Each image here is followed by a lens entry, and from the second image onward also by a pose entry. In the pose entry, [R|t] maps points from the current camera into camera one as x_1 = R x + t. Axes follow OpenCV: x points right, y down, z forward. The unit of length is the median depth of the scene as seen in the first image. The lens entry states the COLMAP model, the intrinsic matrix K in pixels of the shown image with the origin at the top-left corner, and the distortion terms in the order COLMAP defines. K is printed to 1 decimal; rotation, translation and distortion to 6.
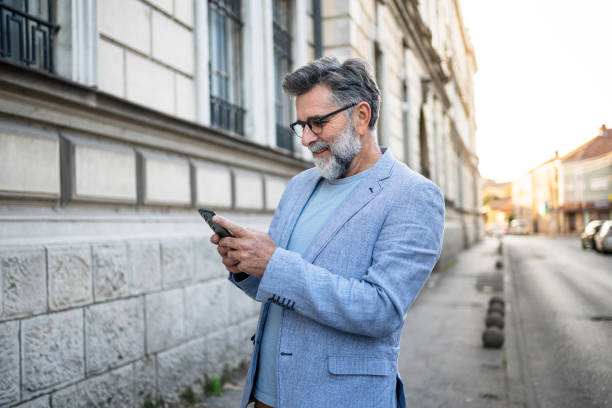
lens RADIAL K [[619.4, 0, 306.0], [0, 619.4, 204.0], [0, 0, 1]] dist [0.008356, 0.032856]
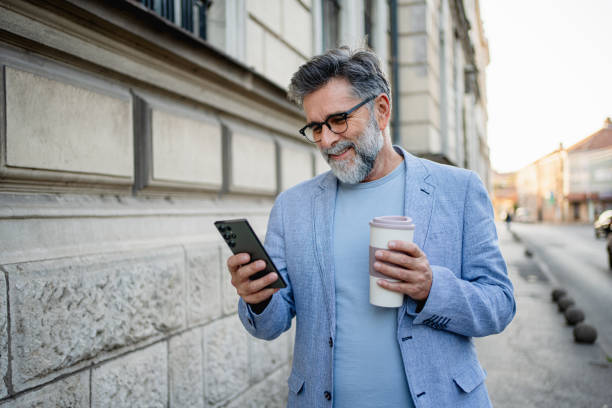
lens RADIAL K [[589.2, 0, 306.0], [0, 589.2, 204.0], [0, 0, 1]] dist [0.005436, 0.024304]
pose [[0.999896, 0.012912, -0.006358, -0.178339], [-0.012758, 0.999637, 0.023742, -0.006864], [0.006662, -0.023658, 0.999698, 0.090655]]
